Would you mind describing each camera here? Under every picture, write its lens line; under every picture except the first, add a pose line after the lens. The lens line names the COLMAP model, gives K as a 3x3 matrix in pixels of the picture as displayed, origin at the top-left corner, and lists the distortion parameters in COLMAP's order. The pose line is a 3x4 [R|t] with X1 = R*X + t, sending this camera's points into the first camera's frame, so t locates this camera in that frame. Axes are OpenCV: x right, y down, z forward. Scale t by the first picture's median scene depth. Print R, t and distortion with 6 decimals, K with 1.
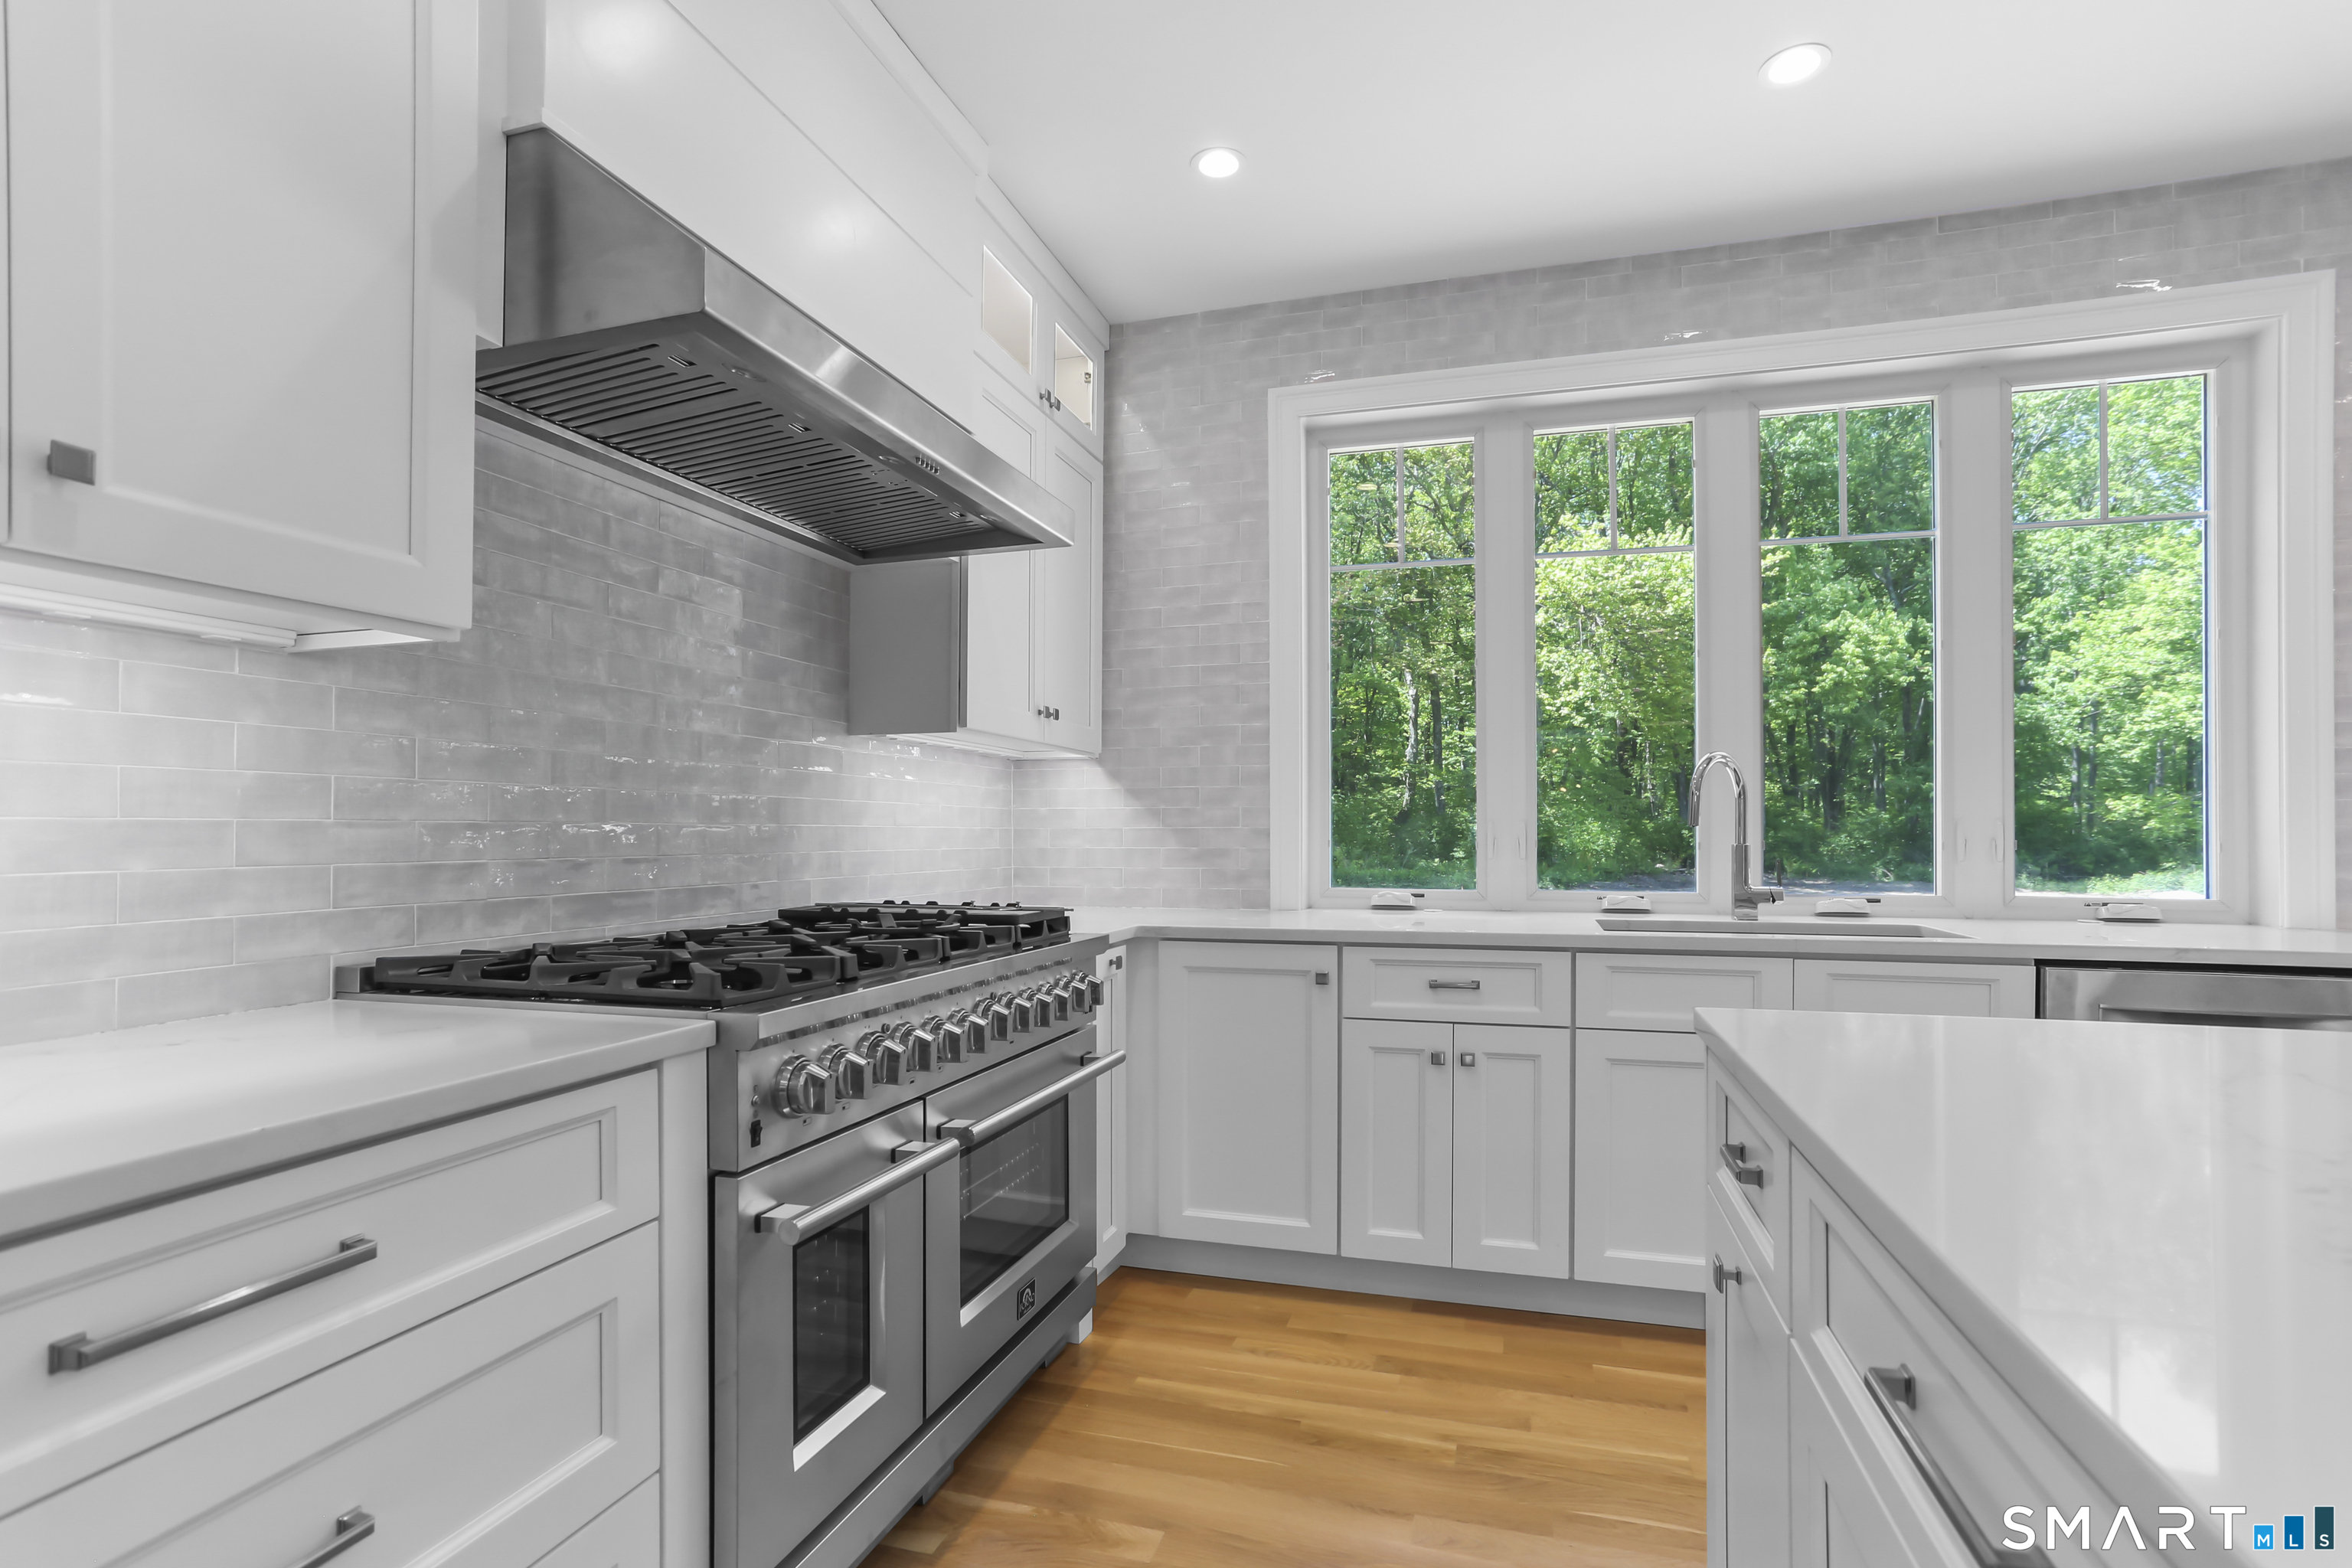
lens RADIAL K [[1149.5, 0, 1175.1], [0, 1149.5, 820.5], [0, 0, 1]] dist [-0.053065, 0.030012]
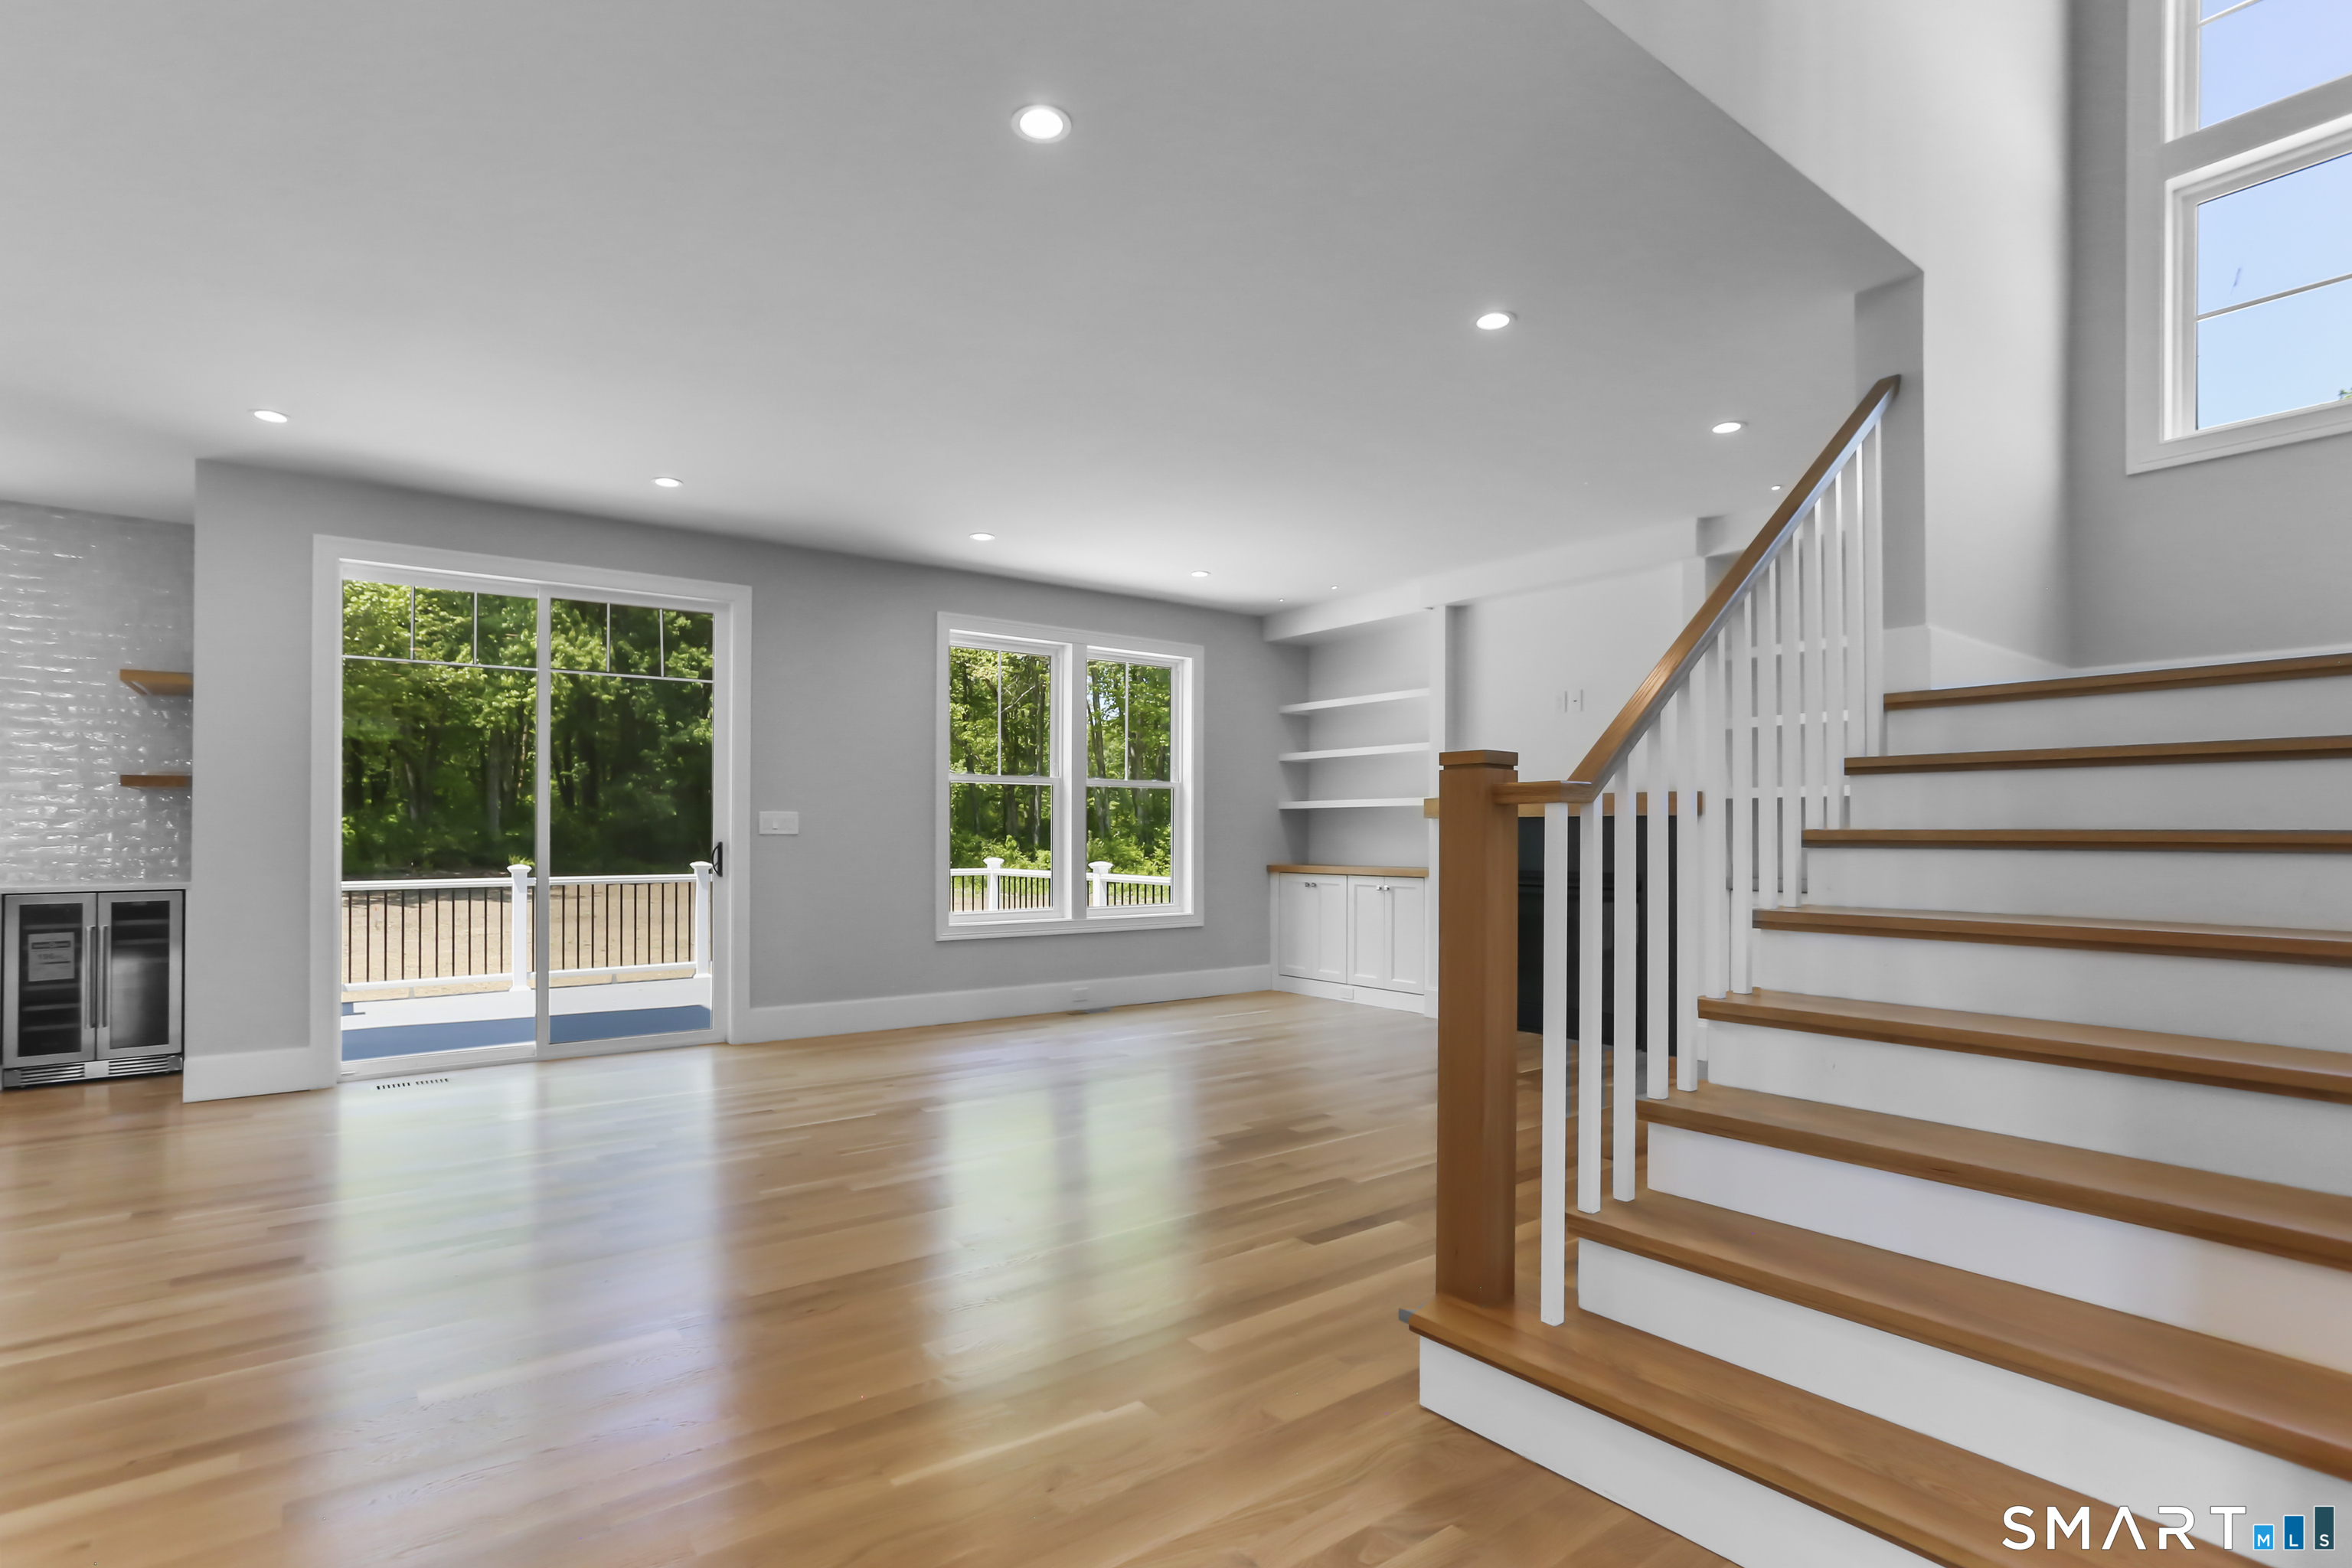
lens RADIAL K [[1157.0, 0, 1172.3], [0, 1157.0, 826.4], [0, 0, 1]] dist [-0.052352, 0.035155]
pose [[0.601035, 0.003974, 0.799213, 0.664665], [-0.010688, 0.999938, 0.003066, -0.033871], [-0.799151, -0.010384, 0.601040, -1.852187]]
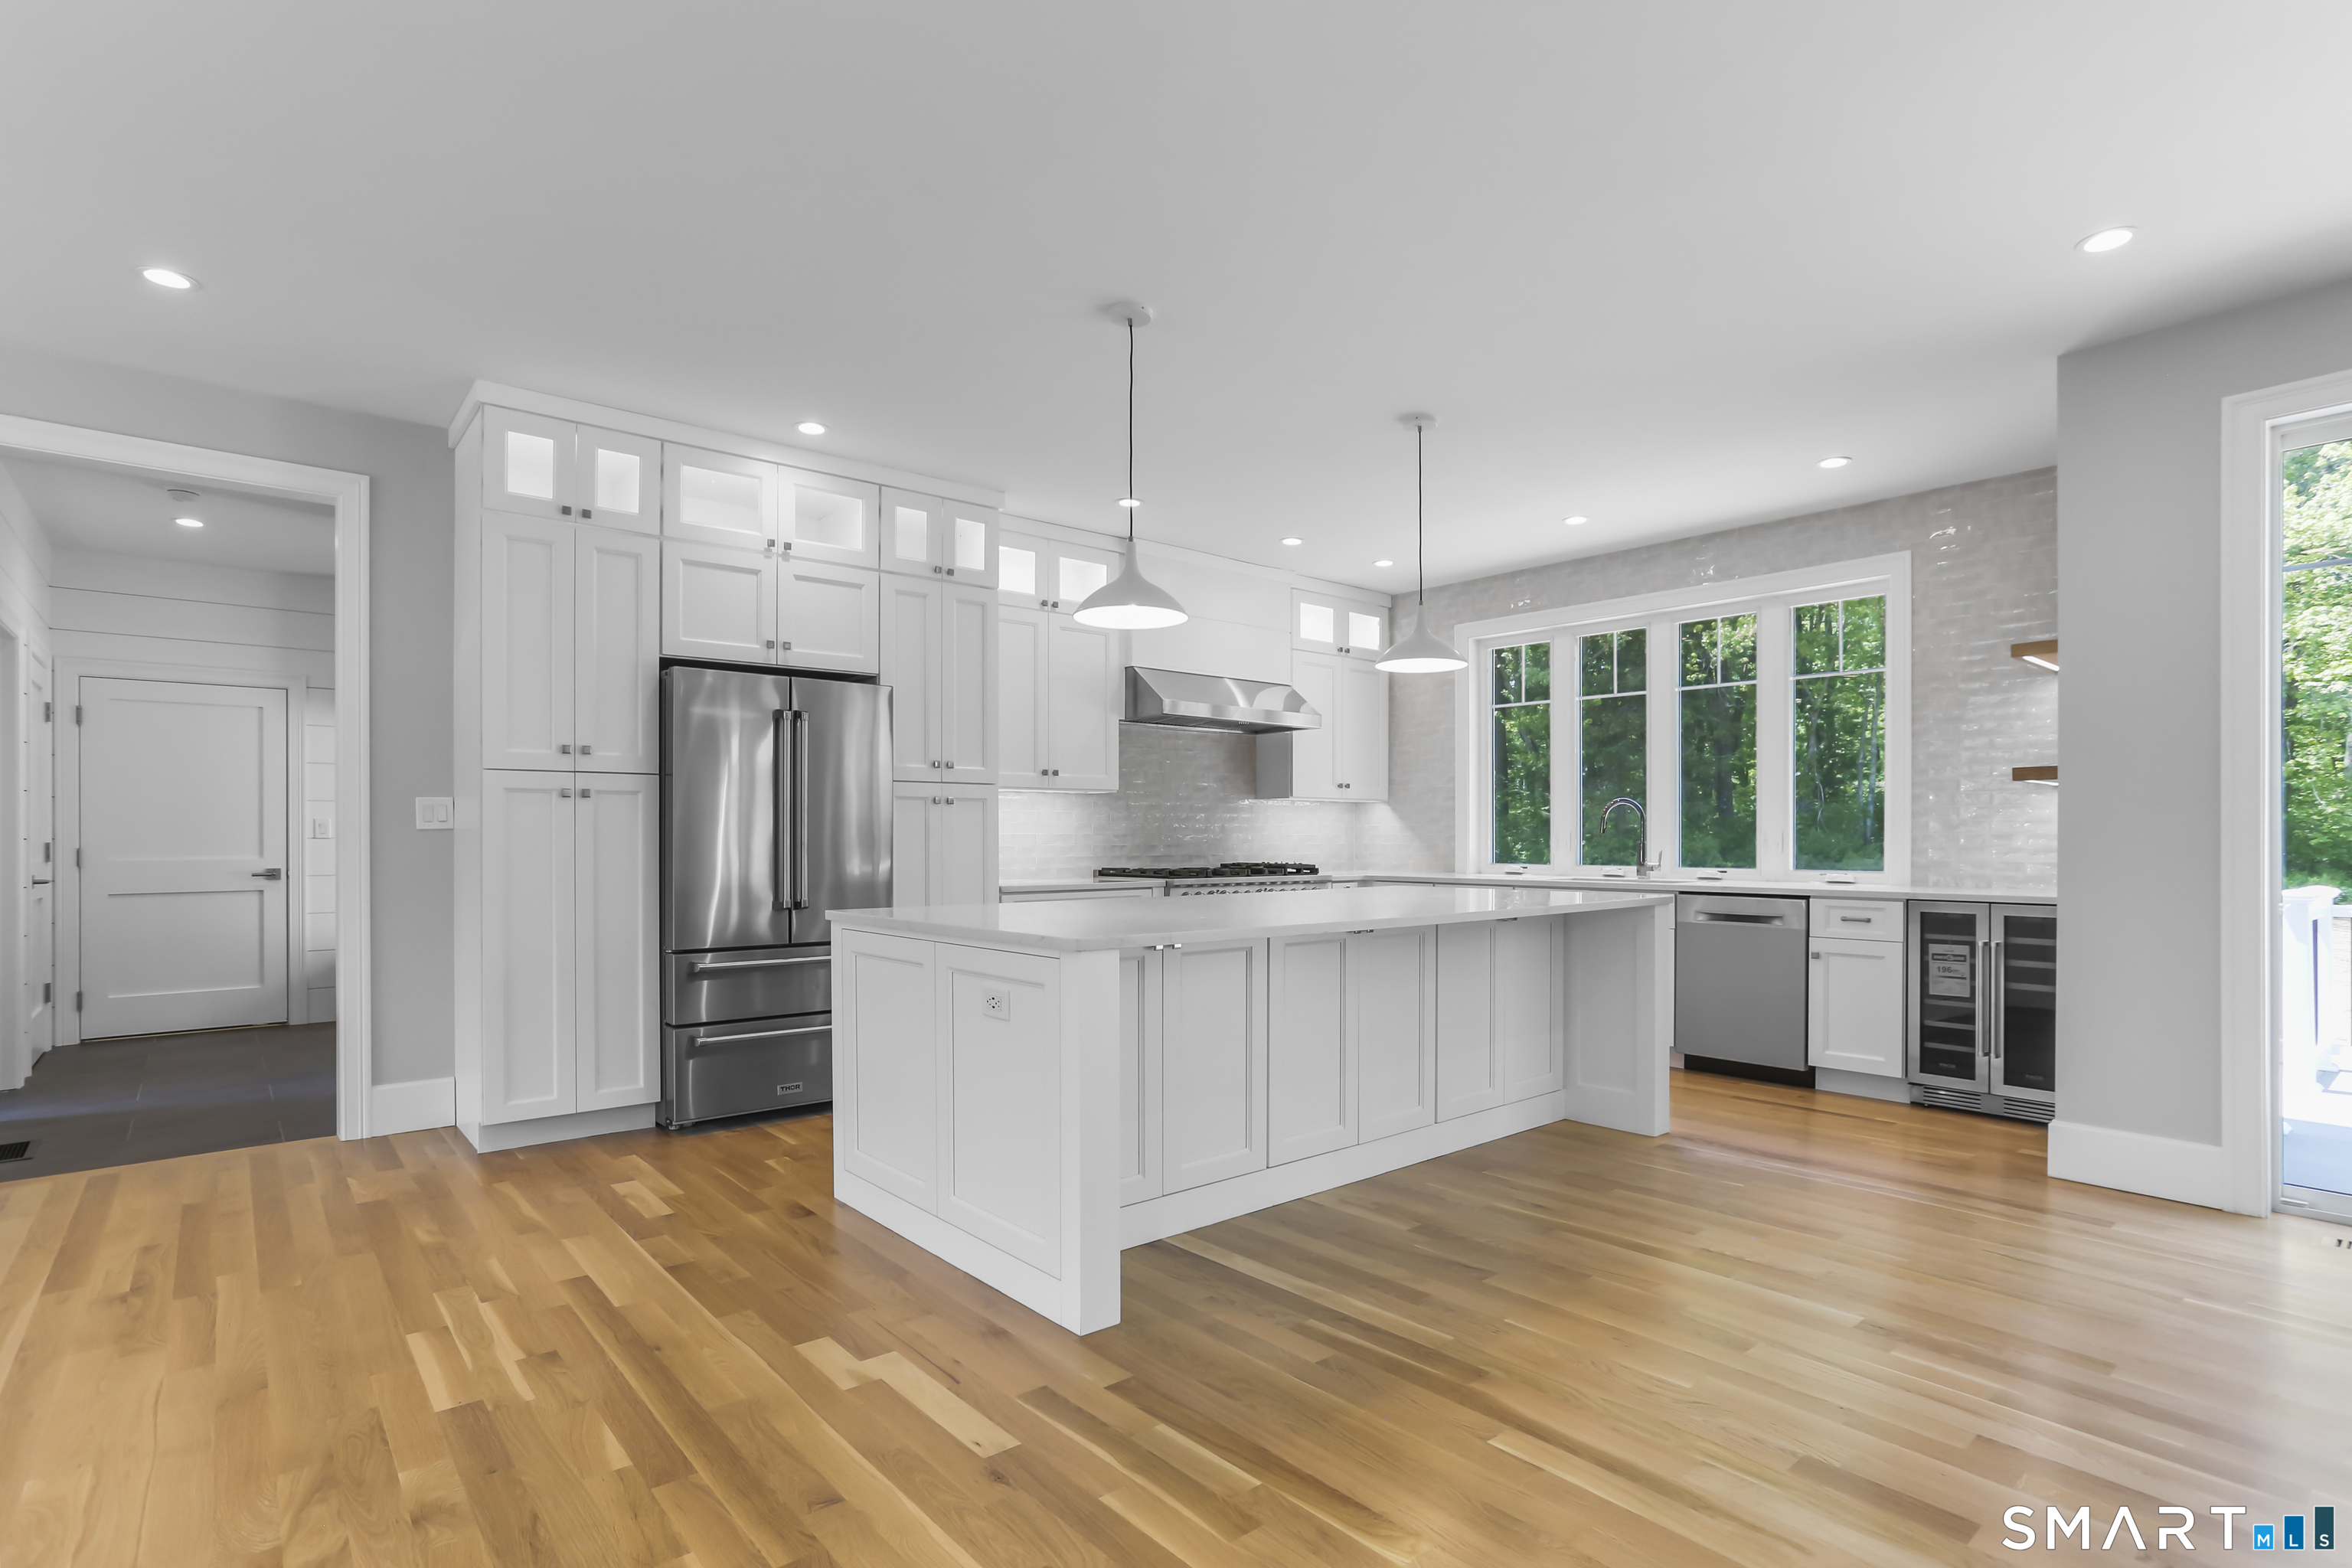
lens RADIAL K [[1157.0, 0, 1172.3], [0, 1157.0, 826.4], [0, 0, 1]] dist [-0.052352, 0.035155]
pose [[0.838580, -0.002720, -0.544771, 1.004179], [0.004642, 0.999987, 0.002154, -0.019856], [0.544758, -0.004335, 0.838582, -1.329316]]
